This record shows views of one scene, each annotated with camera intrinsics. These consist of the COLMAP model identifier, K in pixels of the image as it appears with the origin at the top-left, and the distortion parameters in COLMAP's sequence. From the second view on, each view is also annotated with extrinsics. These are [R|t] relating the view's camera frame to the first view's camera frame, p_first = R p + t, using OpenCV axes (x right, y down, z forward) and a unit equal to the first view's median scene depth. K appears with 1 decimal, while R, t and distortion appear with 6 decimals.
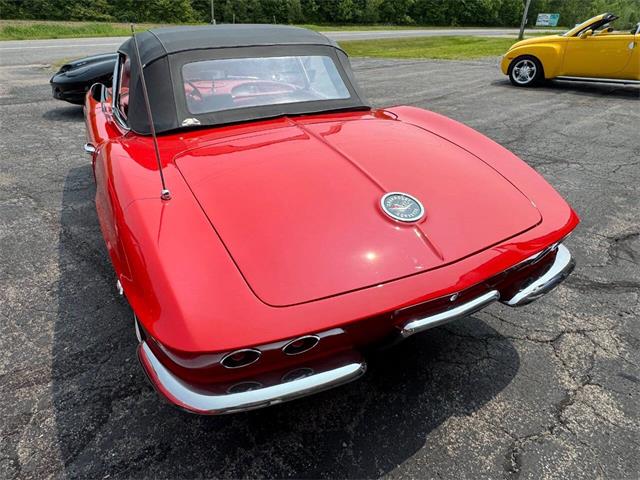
lens RADIAL K [[464.4, 0, 312.2], [0, 464.4, 236.1], [0, 0, 1]] dist [0.001217, -0.002938]
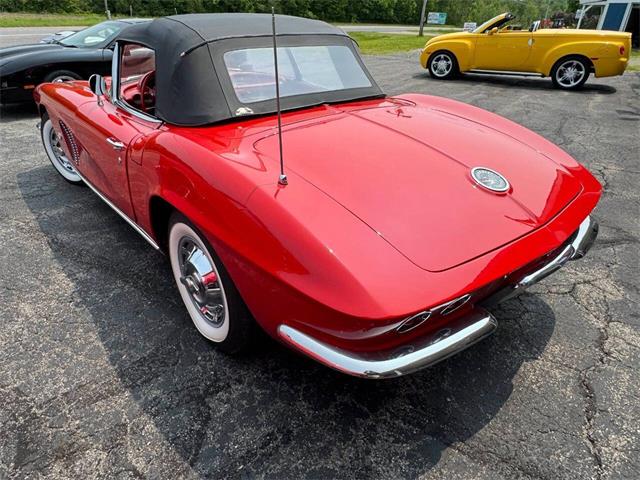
lens RADIAL K [[468.4, 0, 320.0], [0, 468.4, 240.0], [0, 0, 1]] dist [0.001090, -0.006033]
pose [[0.971728, -0.083635, 0.220794, -0.341190], [0.080976, 0.996493, 0.021083, 0.019285], [-0.221783, -0.002608, 0.975093, -0.009874]]
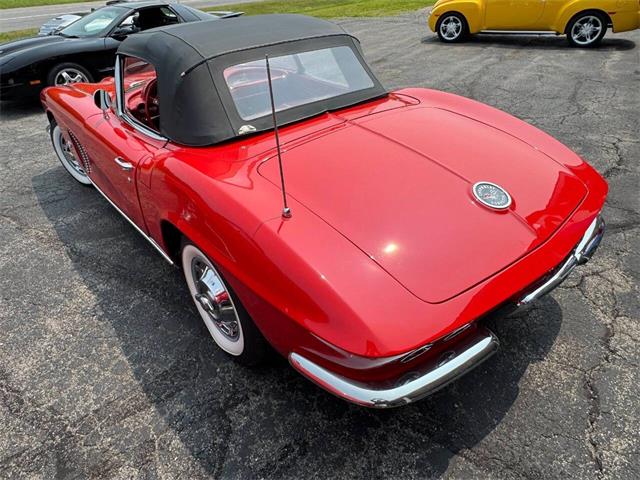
lens RADIAL K [[468.4, 0, 320.0], [0, 468.4, 240.0], [0, 0, 1]] dist [0.001090, -0.006033]
pose [[0.973231, -0.142959, 0.179954, -0.317419], [0.126832, 0.987051, 0.098202, -0.087759], [-0.191663, -0.072749, 0.978761, -0.032261]]
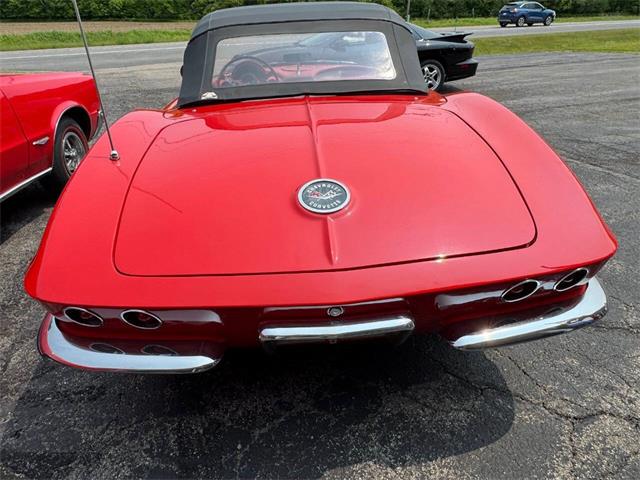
lens RADIAL K [[454.3, 0, 294.5], [0, 454.3, 240.2], [0, 0, 1]] dist [0.000095, -0.000842]
pose [[0.896666, 0.166935, -0.410028, 0.363278], [-0.159983, 0.985776, 0.051483, -0.013128], [0.412790, 0.019435, 0.910619, 0.169969]]
